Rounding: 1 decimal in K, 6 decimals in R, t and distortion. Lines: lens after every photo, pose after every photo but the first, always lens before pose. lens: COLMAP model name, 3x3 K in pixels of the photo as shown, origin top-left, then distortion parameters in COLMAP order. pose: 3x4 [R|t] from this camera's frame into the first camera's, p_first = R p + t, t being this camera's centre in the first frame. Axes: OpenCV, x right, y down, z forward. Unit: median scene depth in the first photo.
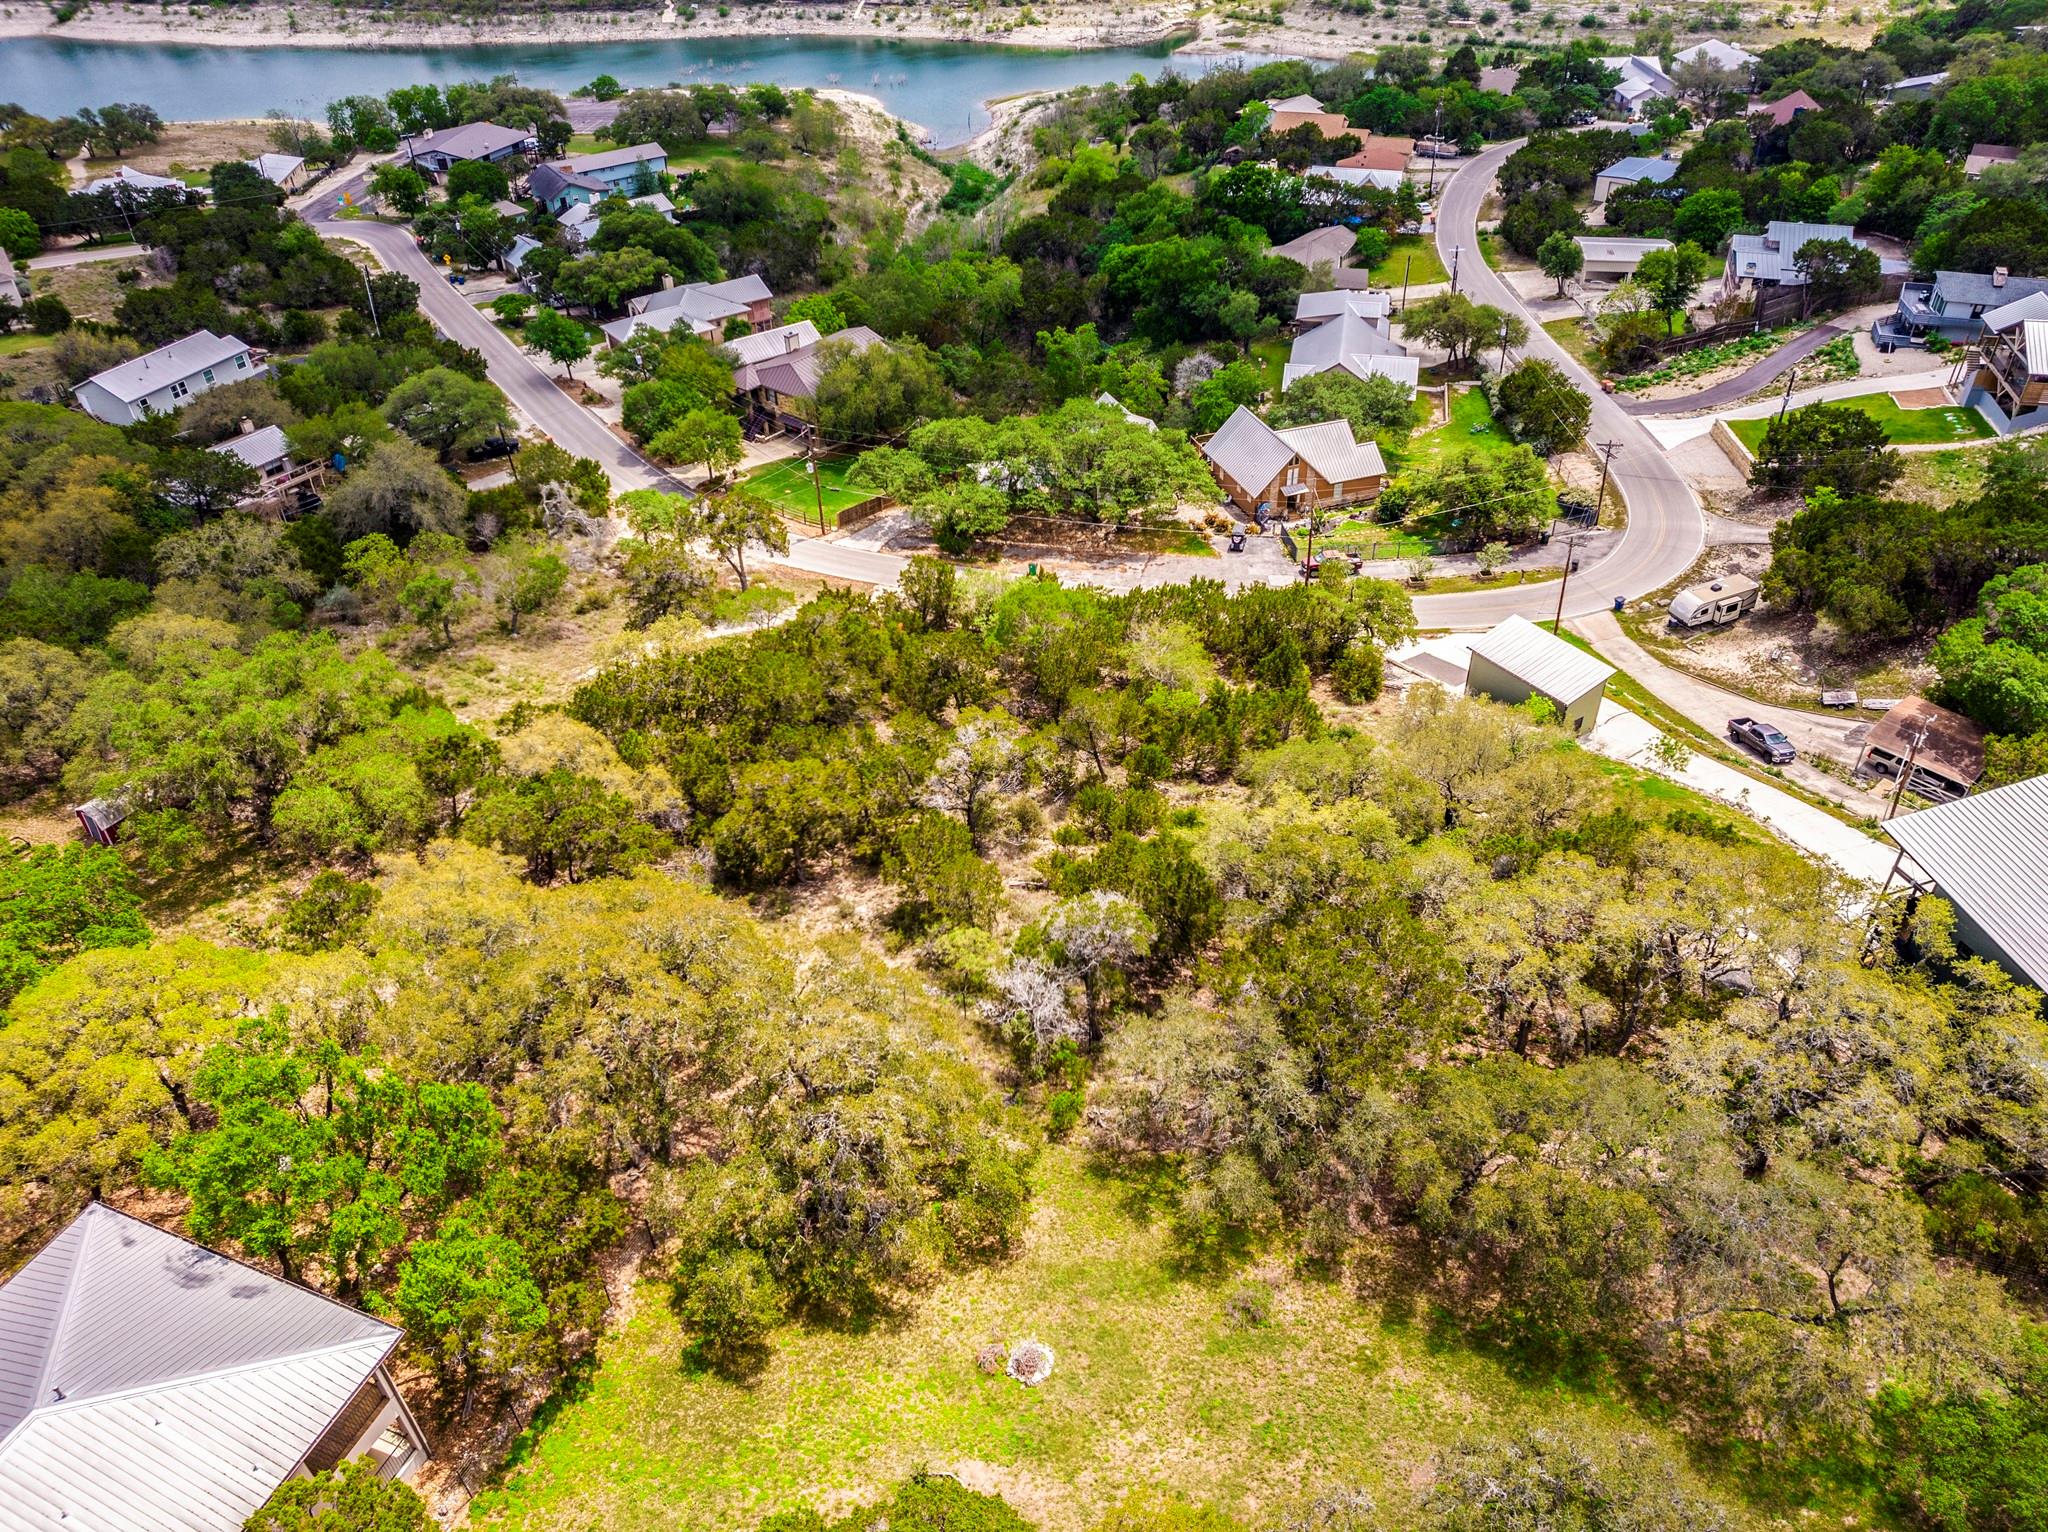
lens RADIAL K [[1480.5, 0, 1030.1], [0, 1480.5, 774.1], [0, 0, 1]] dist [-0.078675, 0.081087]
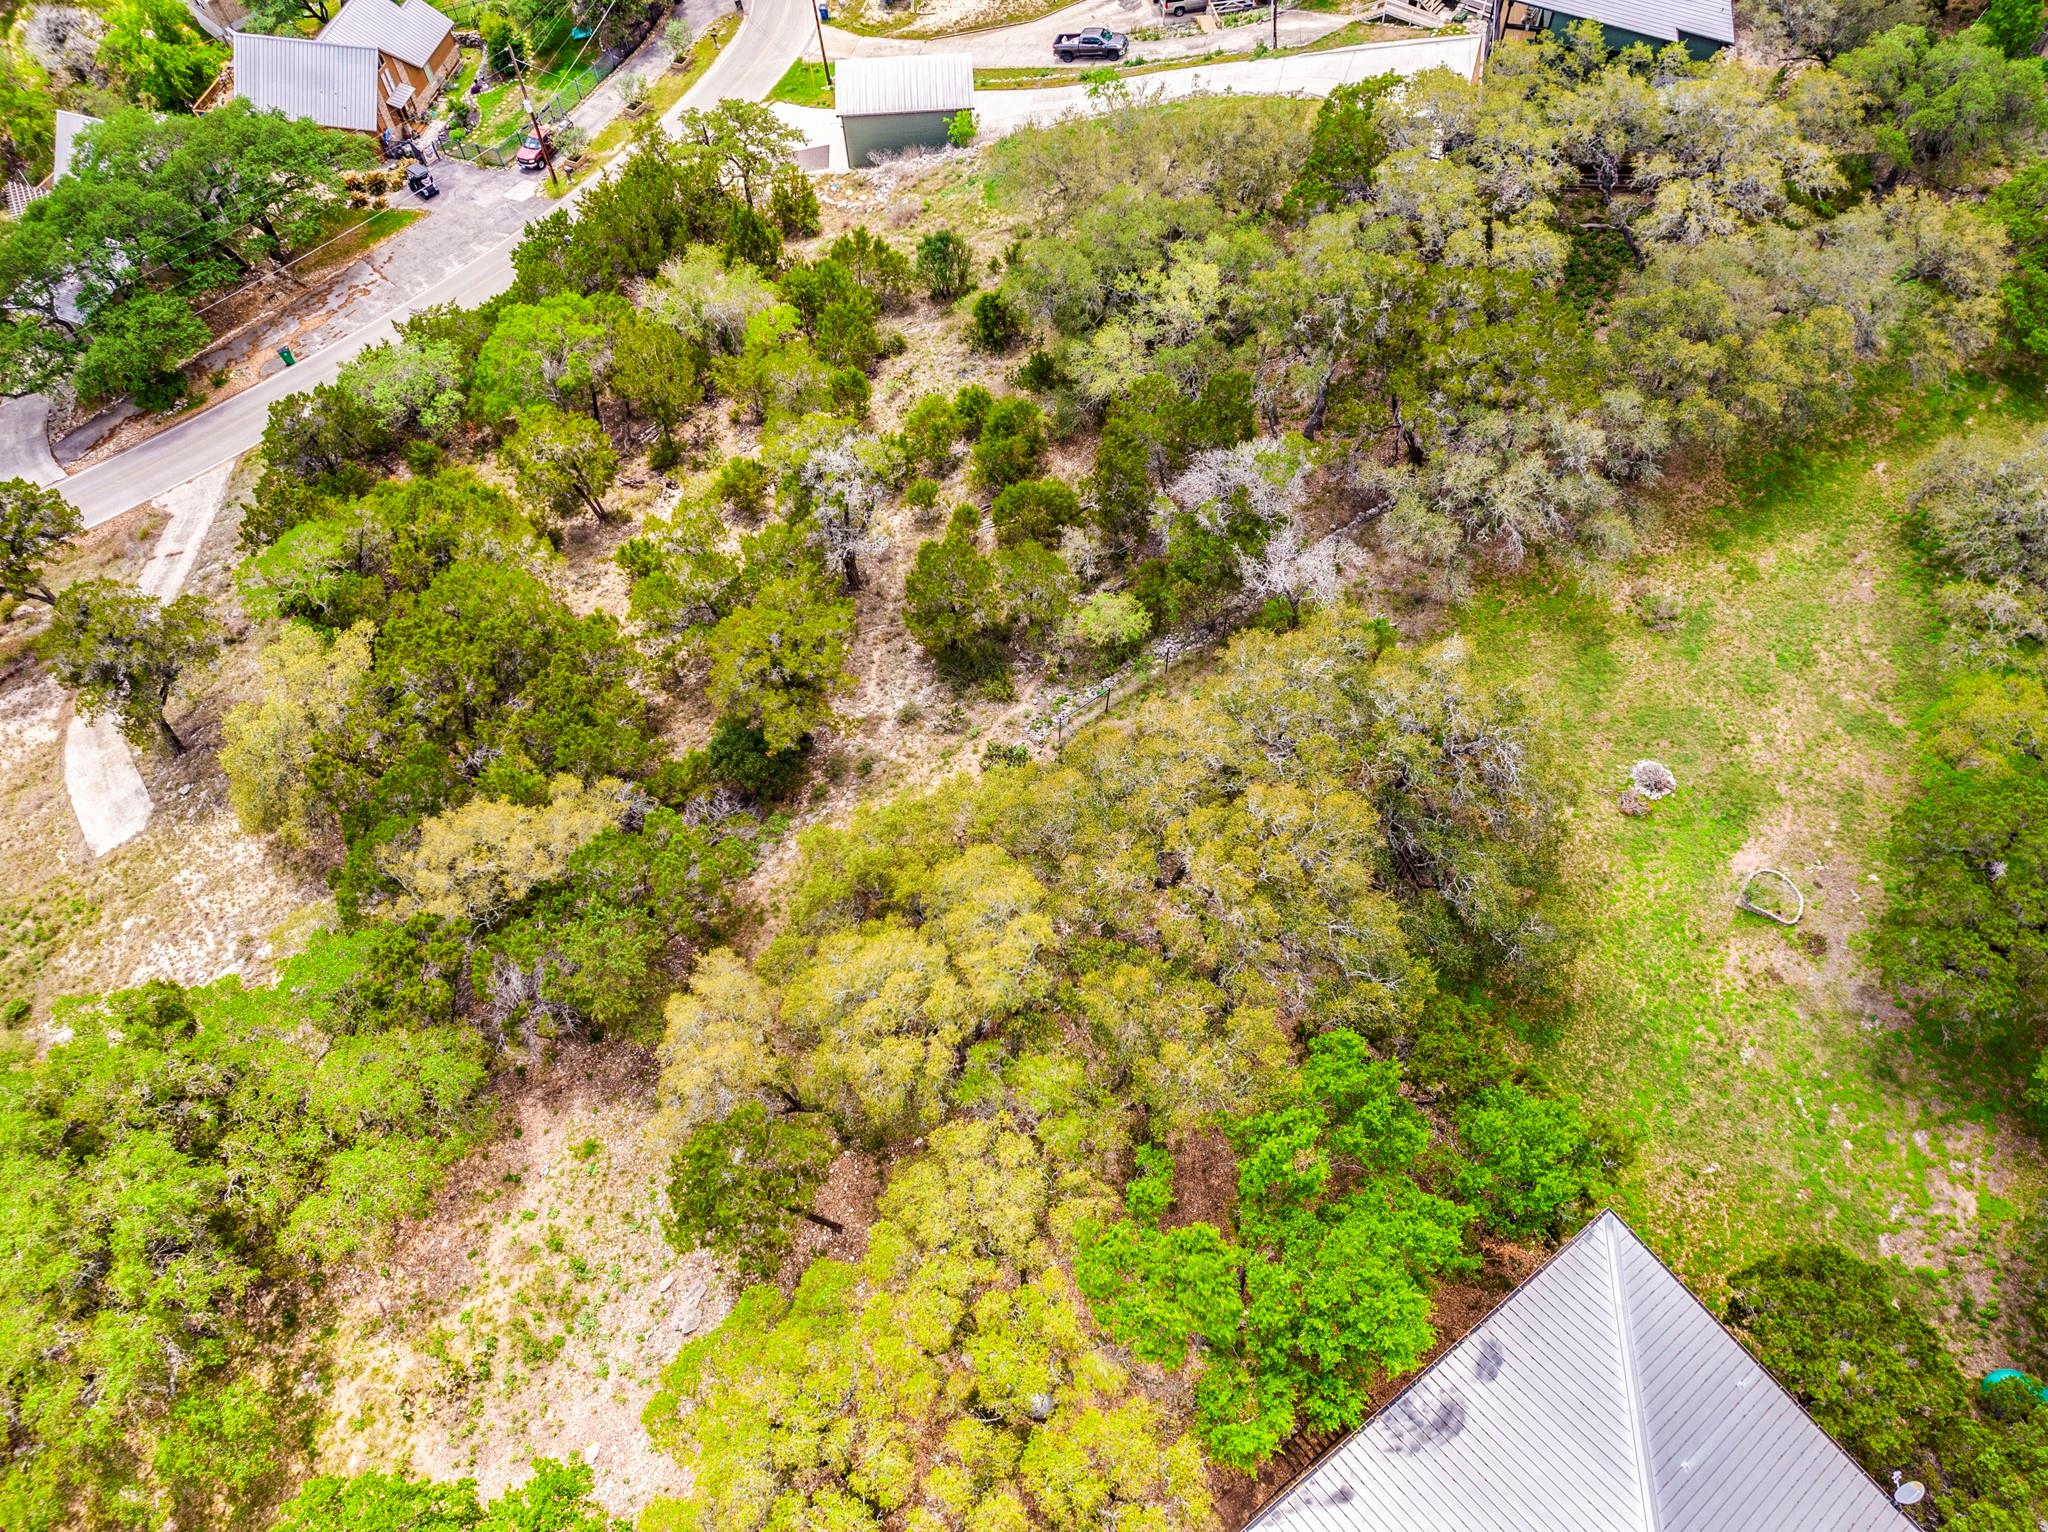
lens RADIAL K [[1473.9, 0, 1032.0], [0, 1473.9, 774.7], [0, 0, 1]] dist [-0.093919, 0.091240]
pose [[0.518835, -0.717362, 0.464975, -0.351933], [0.531046, 0.696693, 0.482296, -0.171395], [-0.669926, -0.003308, 0.742421, 0.249309]]
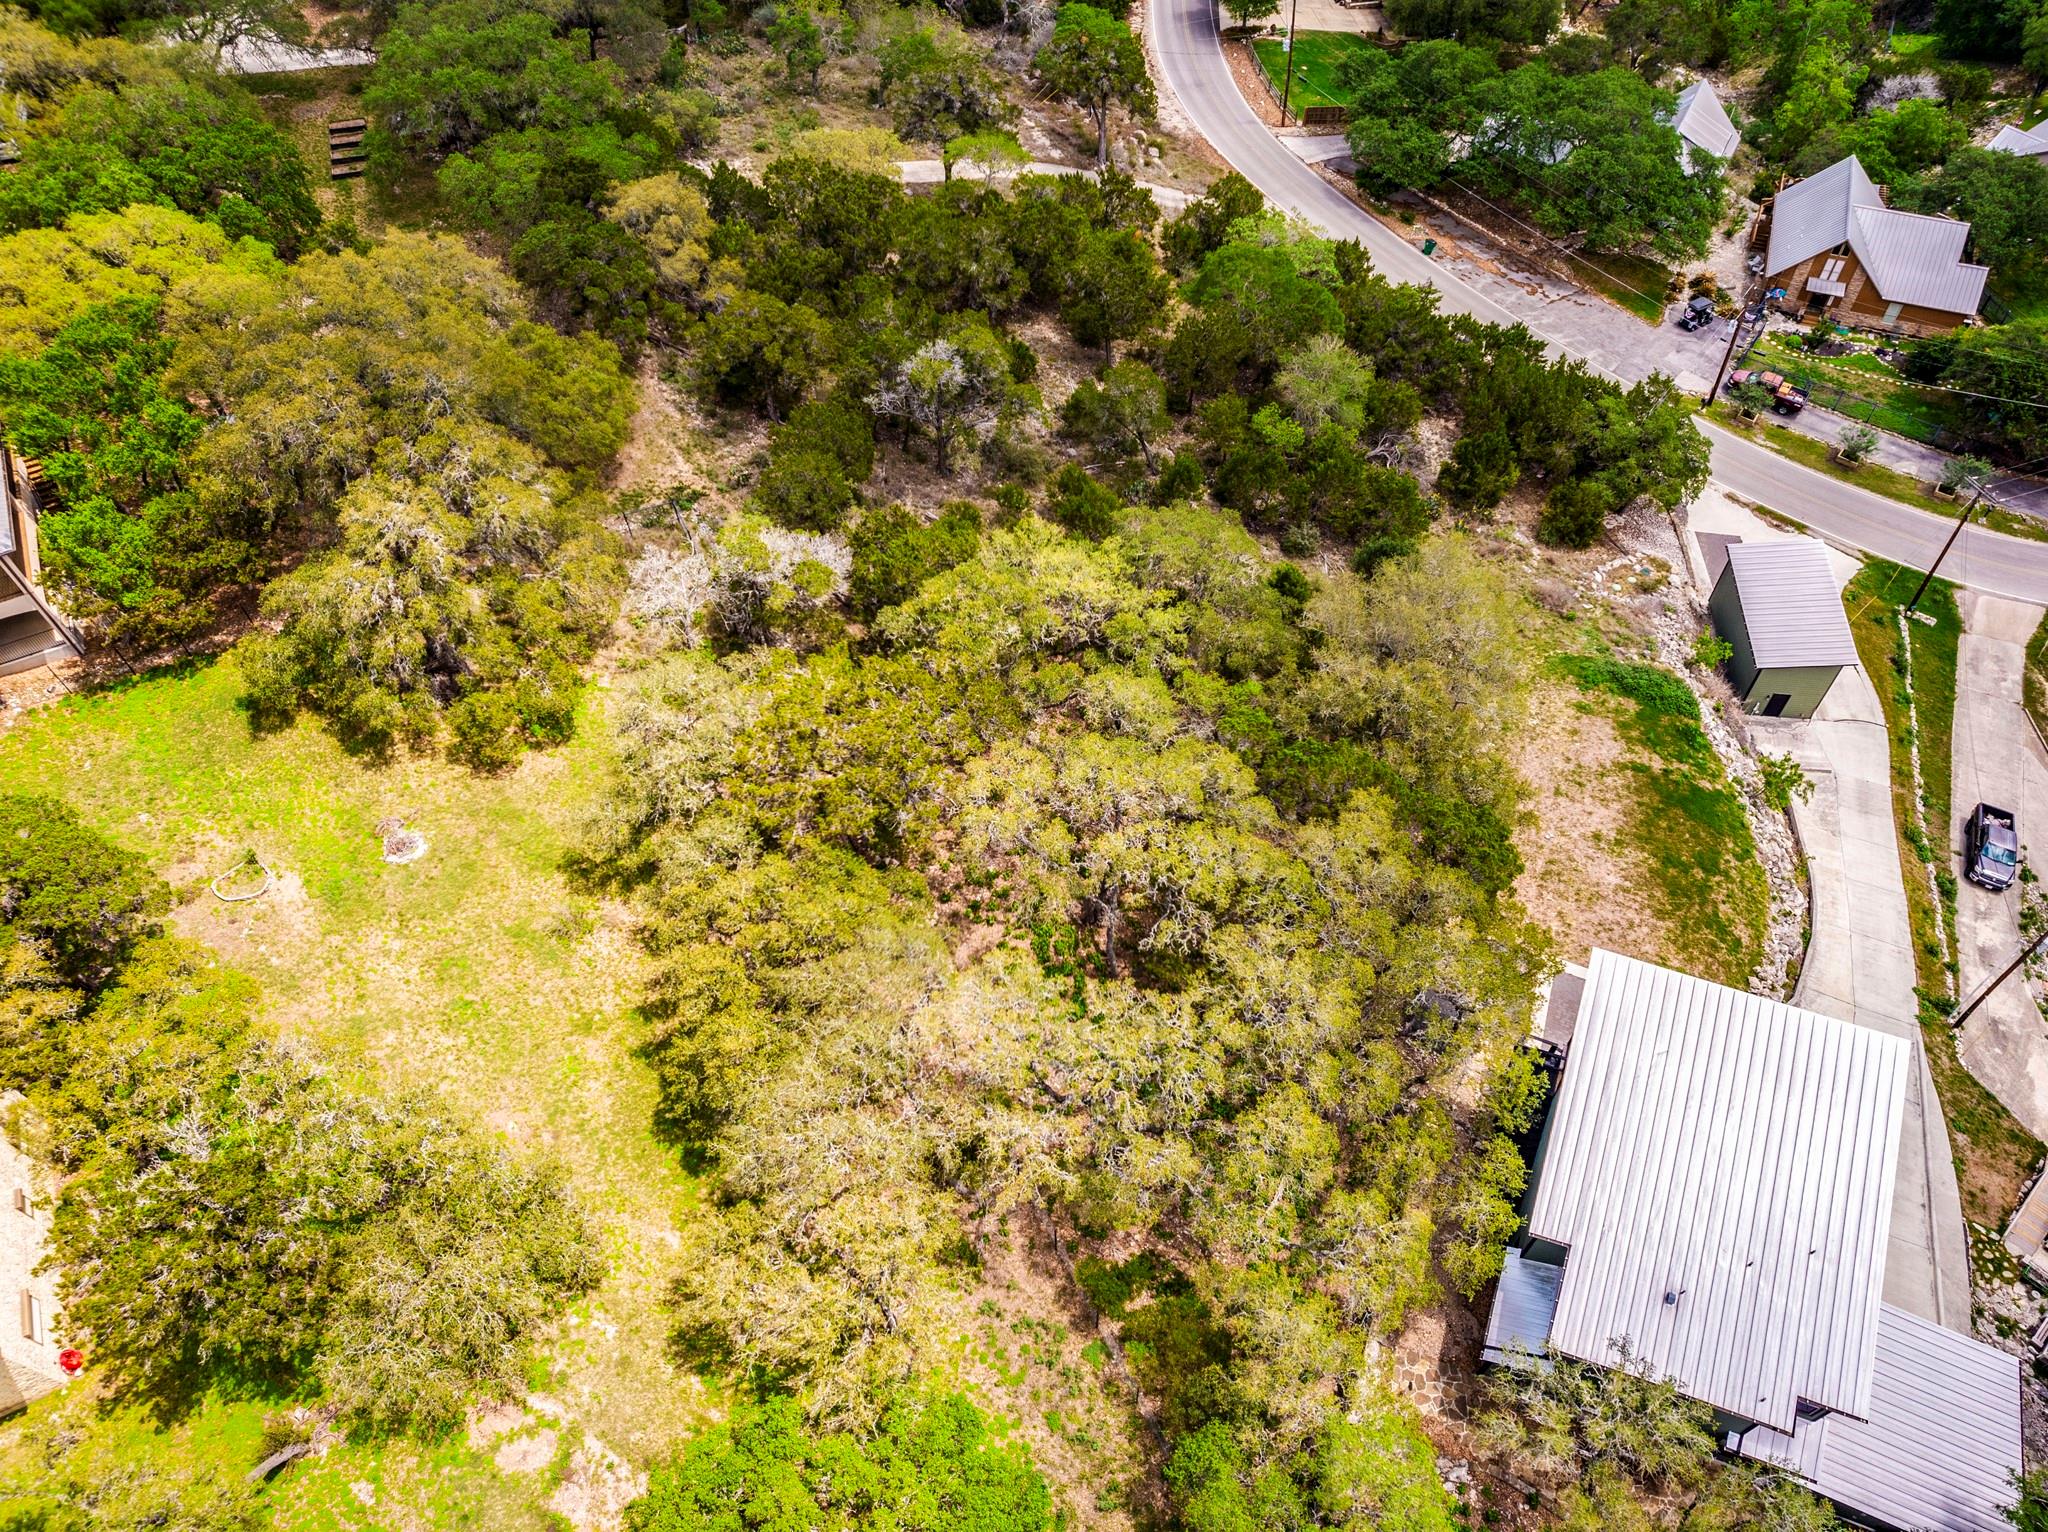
lens RADIAL K [[1473.9, 0, 1032.0], [0, 1473.9, 774.7], [0, 0, 1]] dist [-0.093919, 0.091240]
pose [[0.757693, 0.524975, -0.387687, 0.379432], [-0.391008, 0.840808, 0.374372, -0.127808], [0.522507, -0.132070, 0.842345, 0.148590]]
